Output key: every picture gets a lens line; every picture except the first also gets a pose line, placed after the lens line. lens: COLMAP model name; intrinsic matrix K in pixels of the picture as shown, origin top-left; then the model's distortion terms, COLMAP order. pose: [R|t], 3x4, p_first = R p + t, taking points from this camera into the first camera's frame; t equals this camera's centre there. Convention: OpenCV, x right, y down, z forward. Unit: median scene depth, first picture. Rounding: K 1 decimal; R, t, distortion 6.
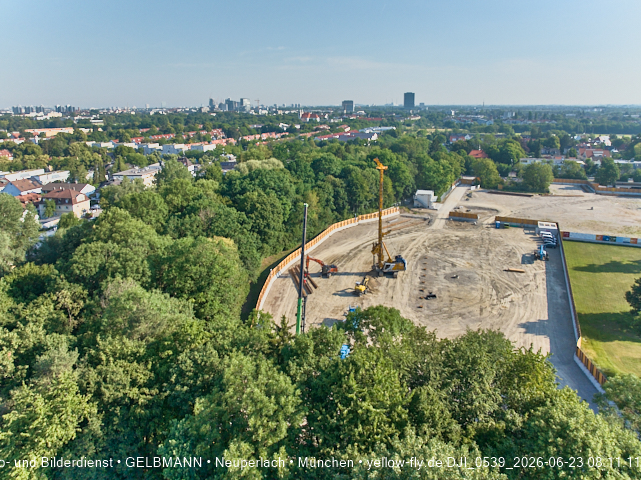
lens RADIAL K [[450.5, 0, 319.3], [0, 450.5, 174.7], [0, 0, 1]] dist [-0.024739, 0.009771]
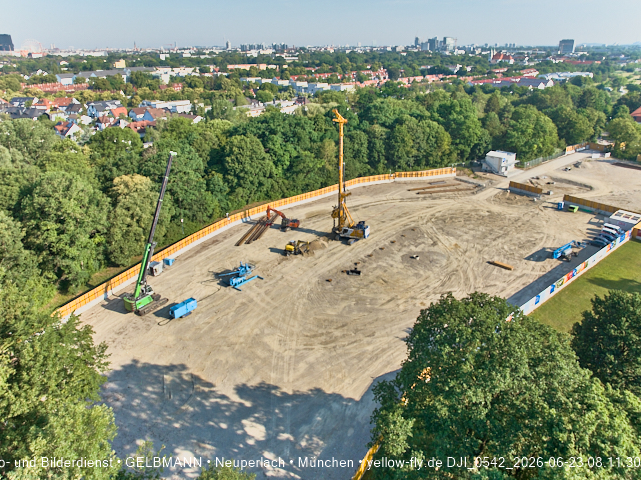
lens RADIAL K [[450.5, 0, 319.3], [0, 450.5, 174.7], [0, 0, 1]] dist [-0.024739, 0.009771]
pose [[0.898034, 0.123666, -0.422187, 0.324608], [-0.067882, 0.987136, 0.144758, -0.023509], [0.434658, -0.101339, 0.894876, 0.125151]]
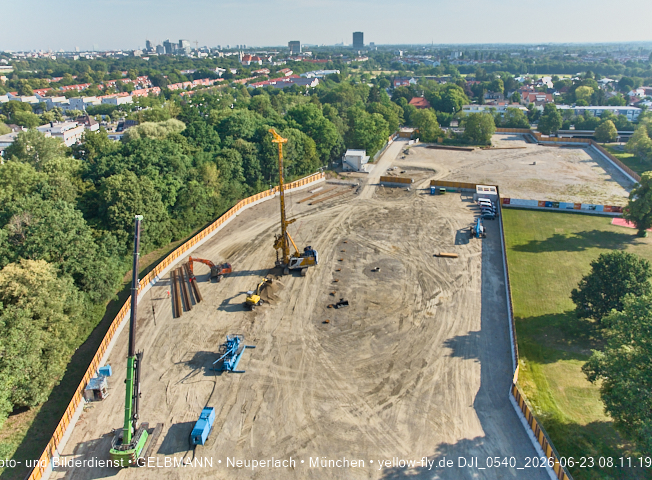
lens RADIAL K [[453.8, 0, 328.9], [0, 453.8, 172.1], [0, 0, 1]] dist [-0.019068, -0.001528]
pose [[0.991709, -0.043501, 0.120915, 0.084502], [0.028751, 0.992217, 0.121158, -0.035740], [-0.125244, -0.116677, 0.985241, 0.145174]]
